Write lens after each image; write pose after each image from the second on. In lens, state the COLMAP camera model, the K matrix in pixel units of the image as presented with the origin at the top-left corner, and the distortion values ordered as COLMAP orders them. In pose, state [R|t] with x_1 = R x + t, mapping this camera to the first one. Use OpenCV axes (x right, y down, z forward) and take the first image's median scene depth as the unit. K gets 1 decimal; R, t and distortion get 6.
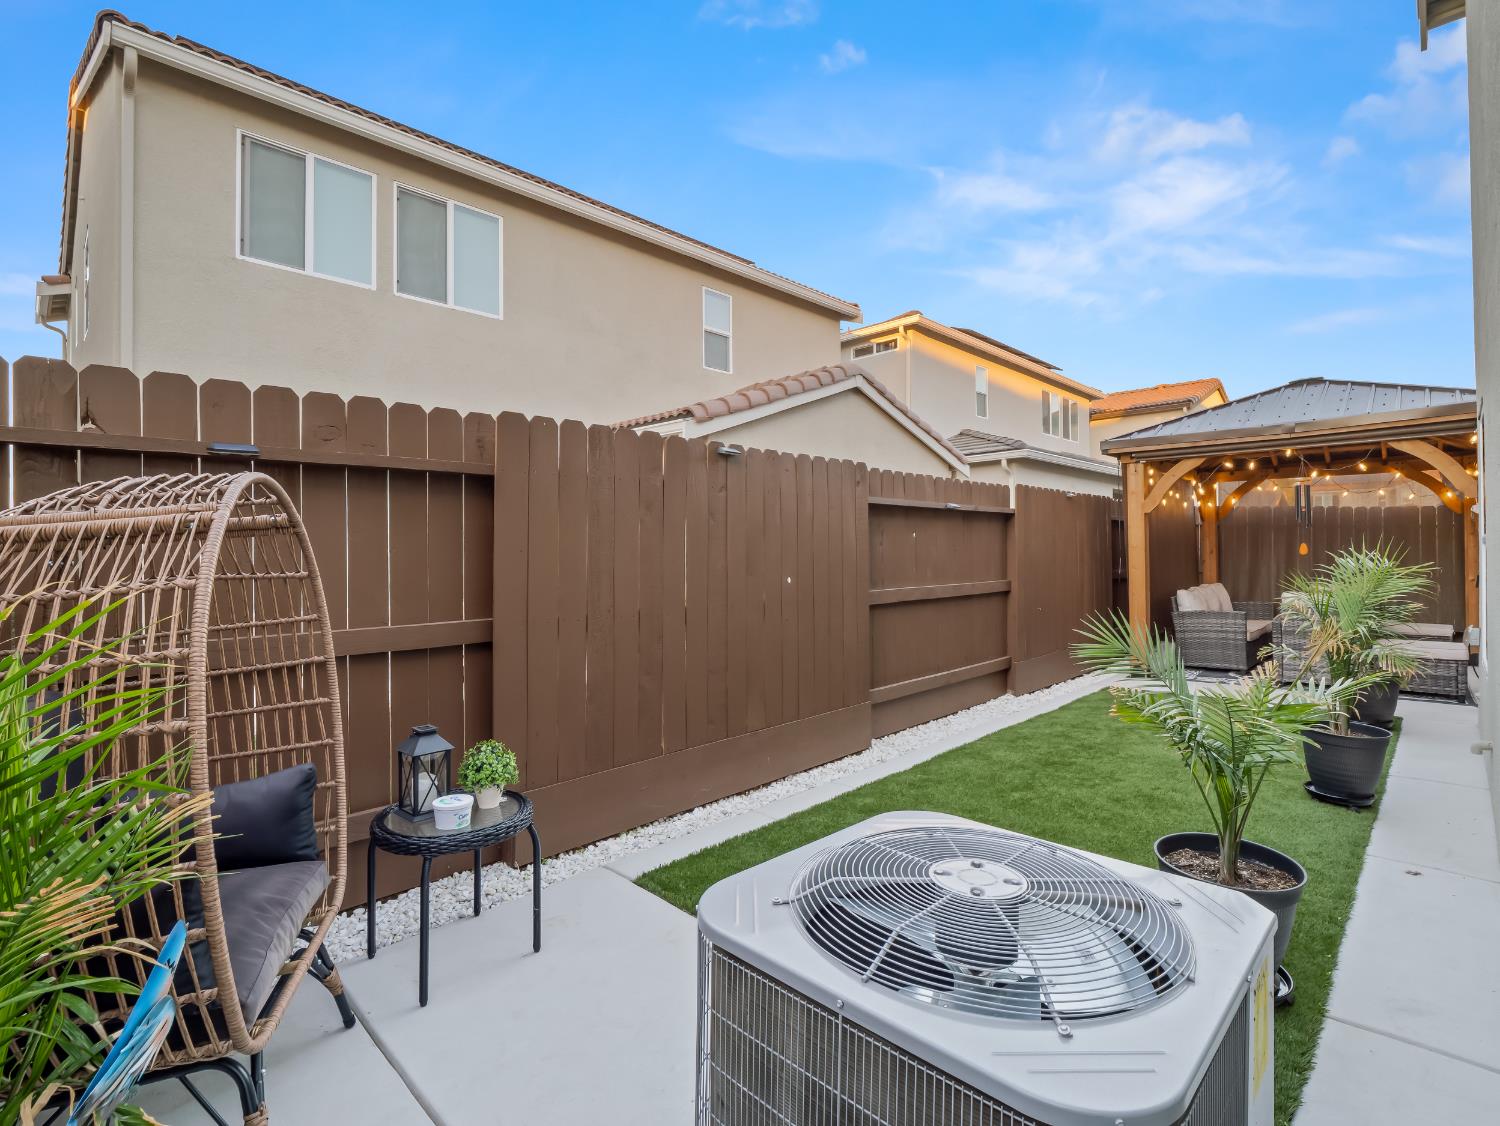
lens RADIAL K [[730.0, 0, 749.6], [0, 730.0, 551.2], [0, 0, 1]] dist [-0.001457, -0.000790]
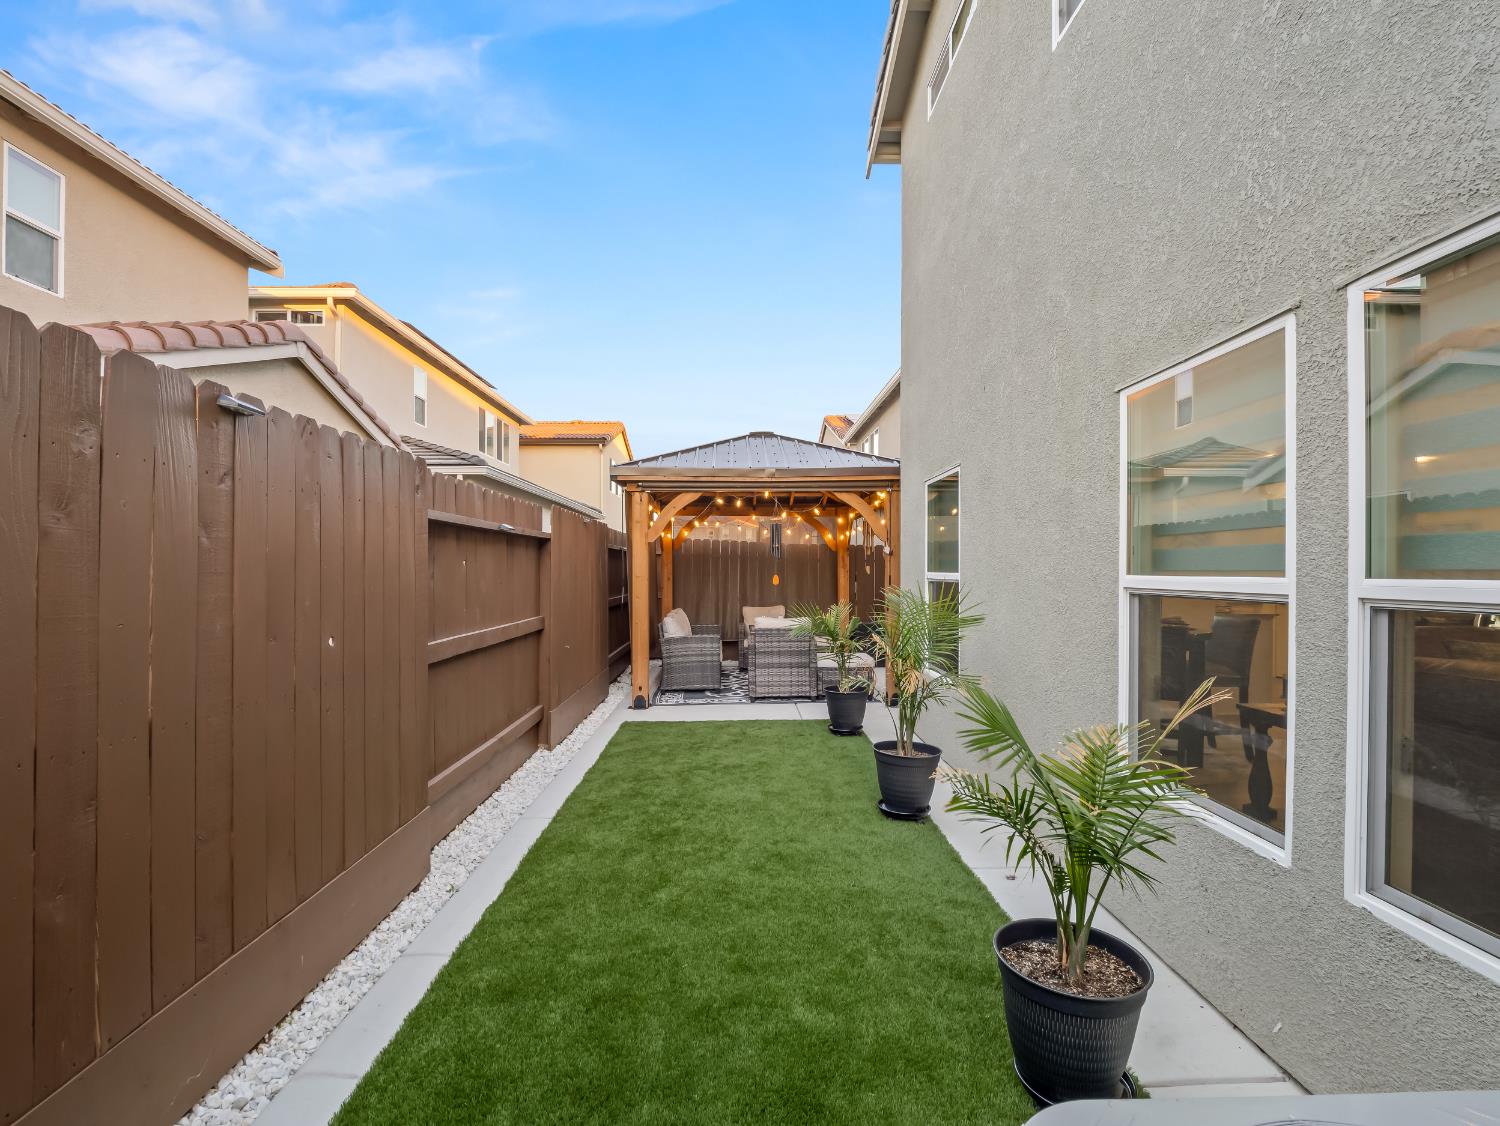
lens RADIAL K [[730.2, 0, 745.5], [0, 730.2, 574.9], [0, 0, 1]] dist [-0.015560, -0.000908]
pose [[0.702757, 0.004602, 0.711415, -0.082990], [-0.008094, 0.999966, 0.001526, -0.011779], [-0.711384, -0.006830, 0.702770, 0.222643]]
